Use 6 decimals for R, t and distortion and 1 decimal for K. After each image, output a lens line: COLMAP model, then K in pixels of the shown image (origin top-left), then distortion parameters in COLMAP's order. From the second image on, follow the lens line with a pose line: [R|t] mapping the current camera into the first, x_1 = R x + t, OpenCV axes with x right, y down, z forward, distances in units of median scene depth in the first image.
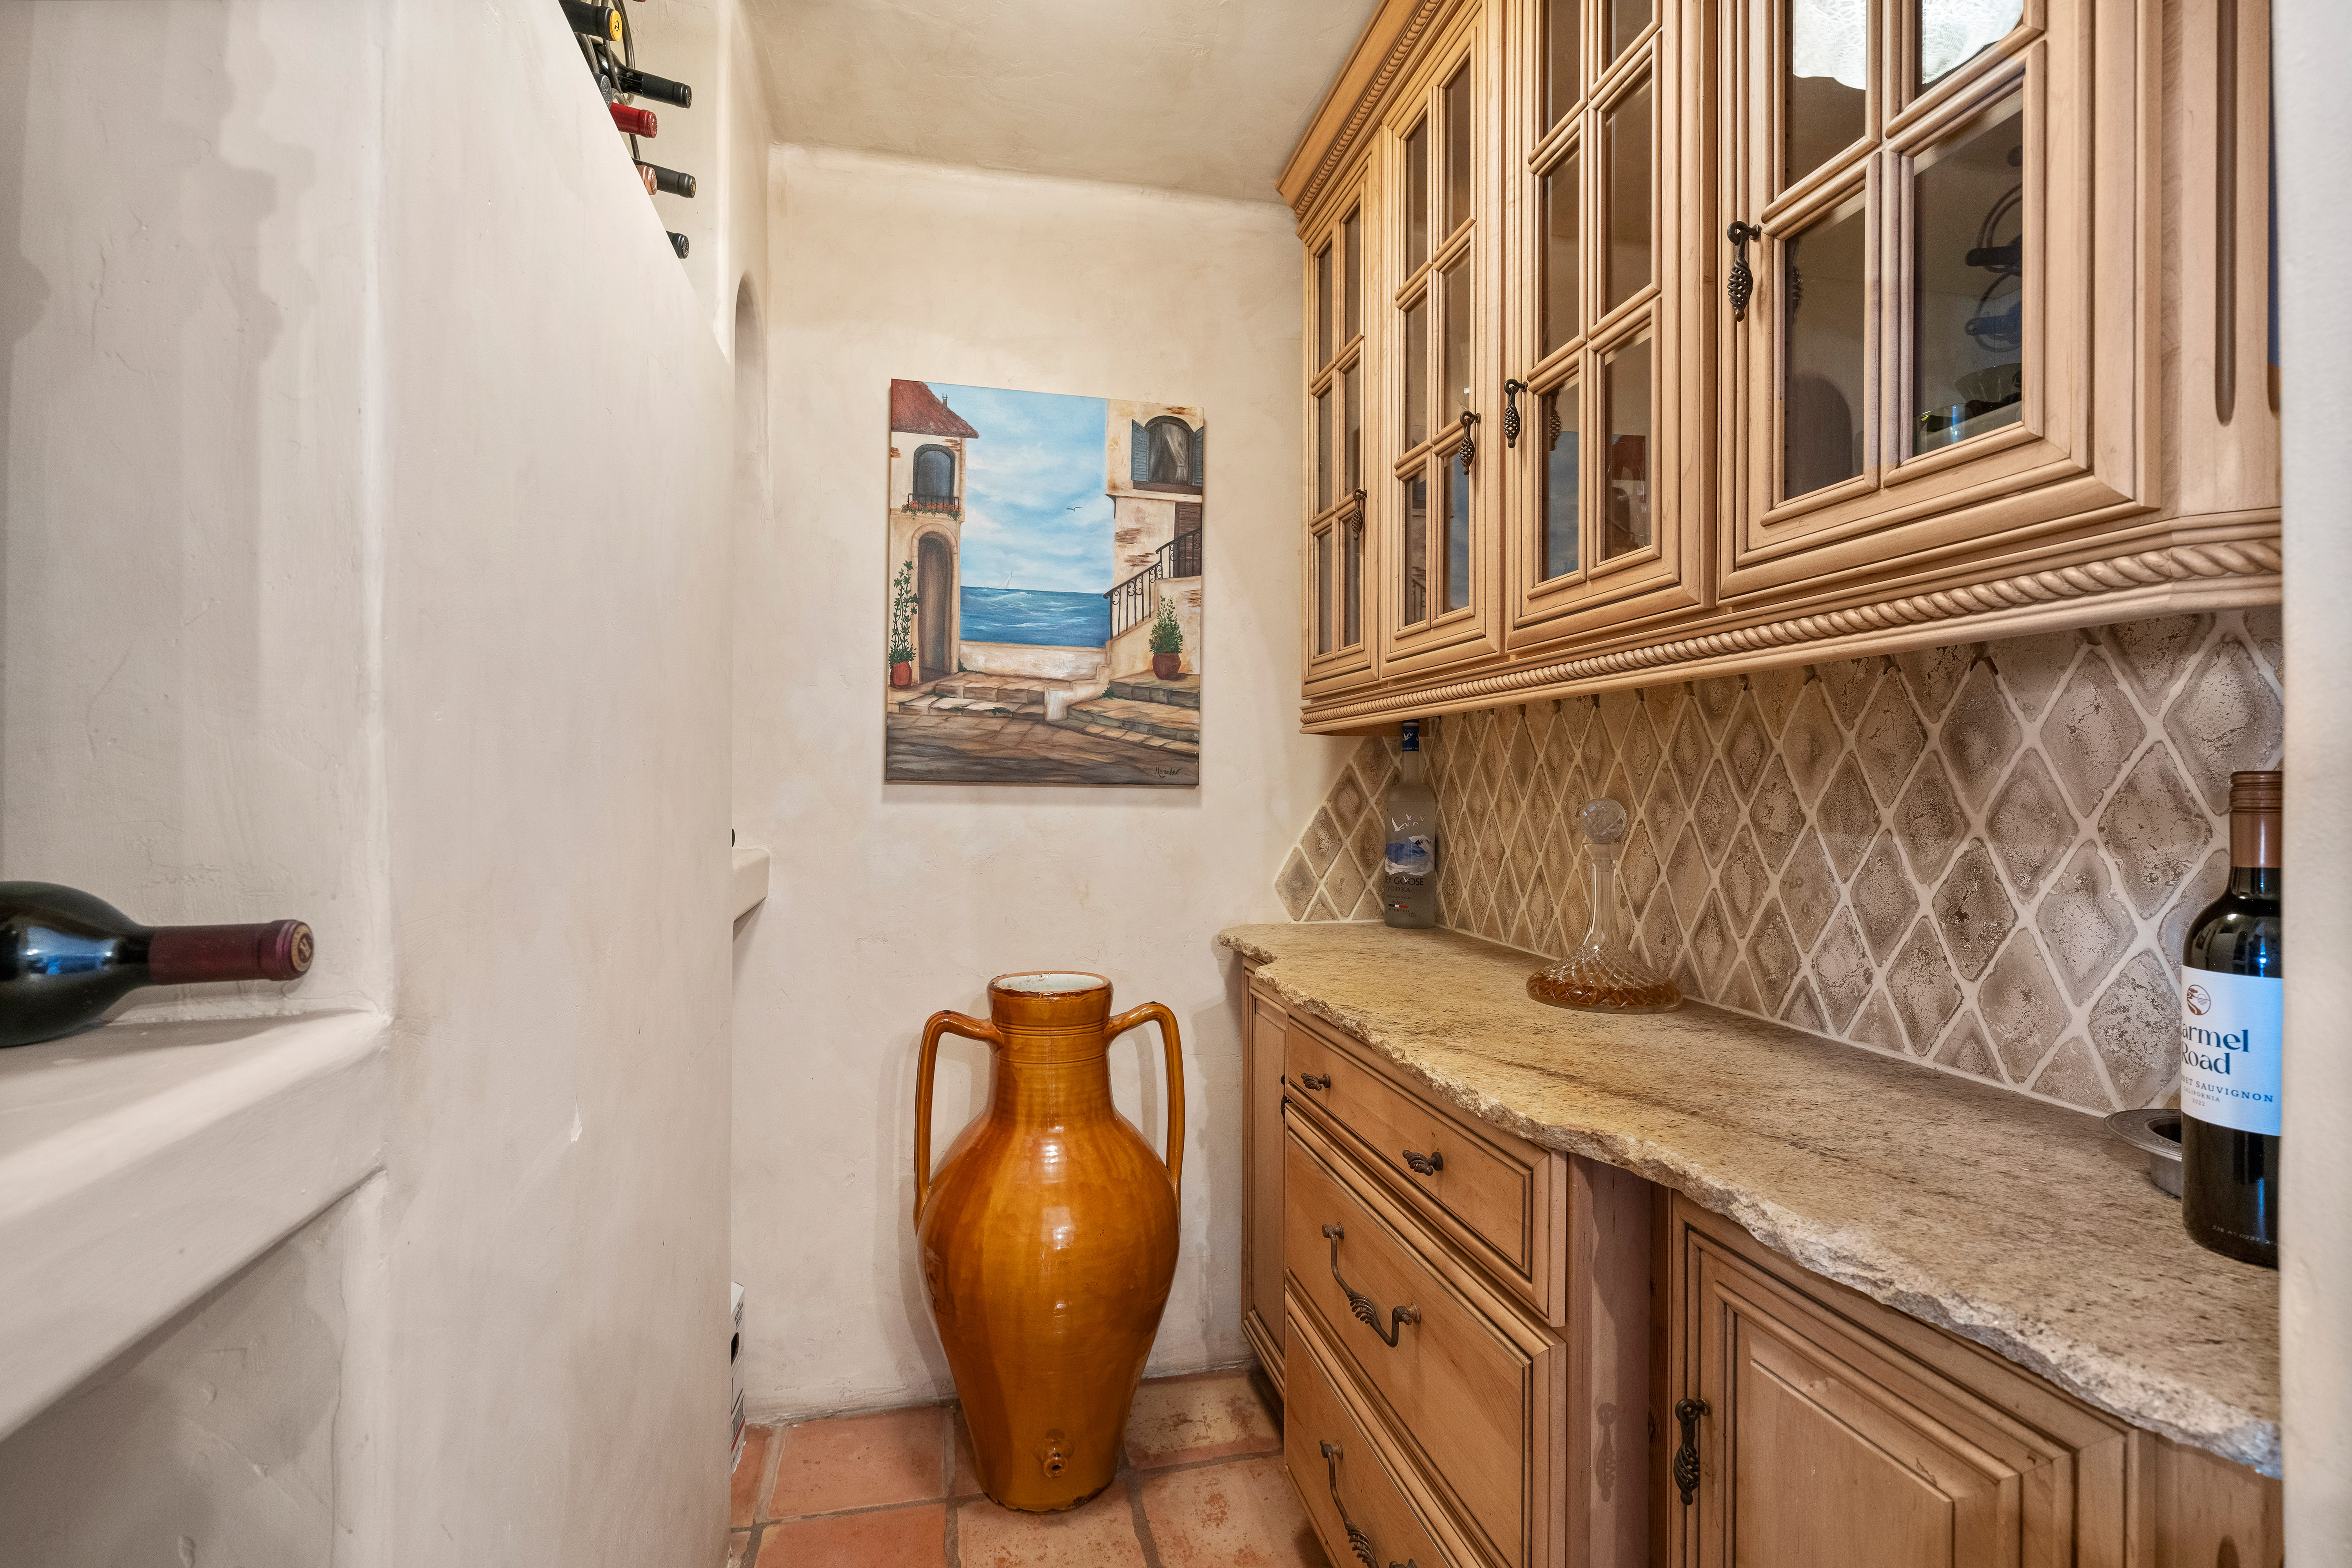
lens RADIAL K [[1139.1, 0, 1177.1], [0, 1139.1, 785.7], [0, 0, 1]] dist [0.000240, 0.000042]
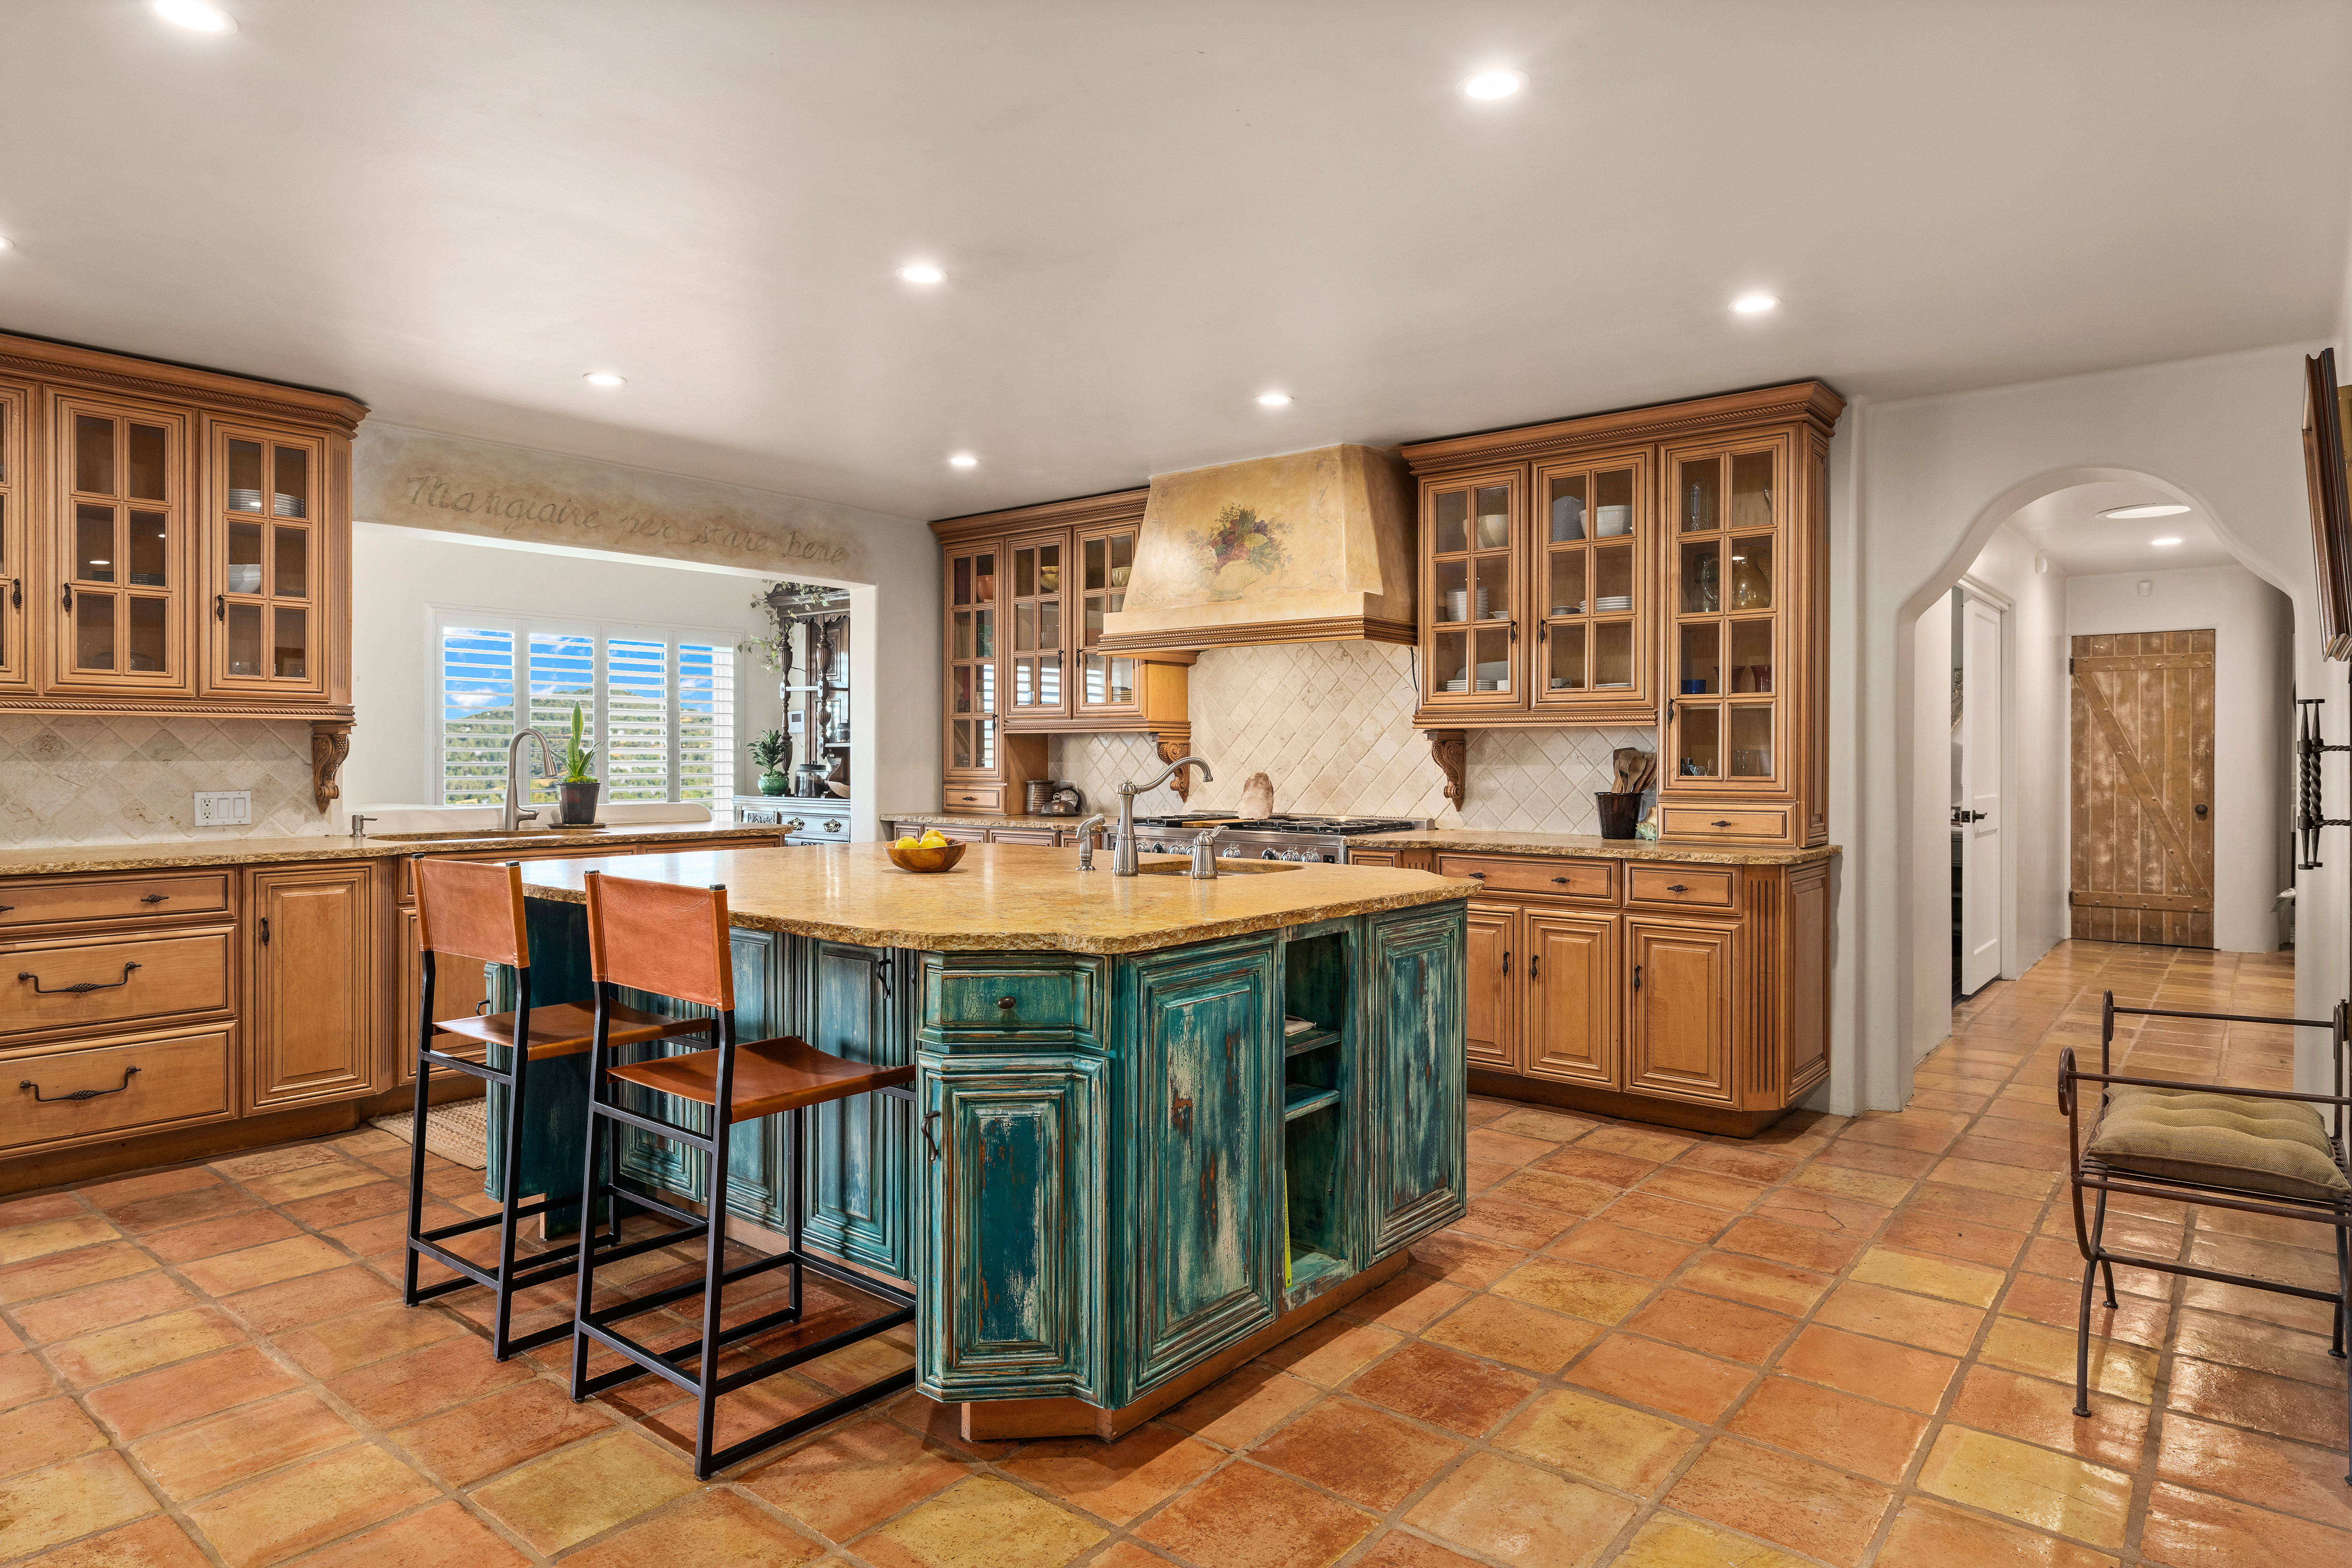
lens RADIAL K [[1365.9, 0, 1175.1], [0, 1365.9, 774.5], [0, 0, 1]] dist [-0.000177, -0.000028]
pose [[-0.617973, -0.007072, 0.786168, -4.624097], [-0.004399, 0.999975, 0.005538, 0.044171], [-0.786187, -0.000036, -0.617988, 1.210395]]
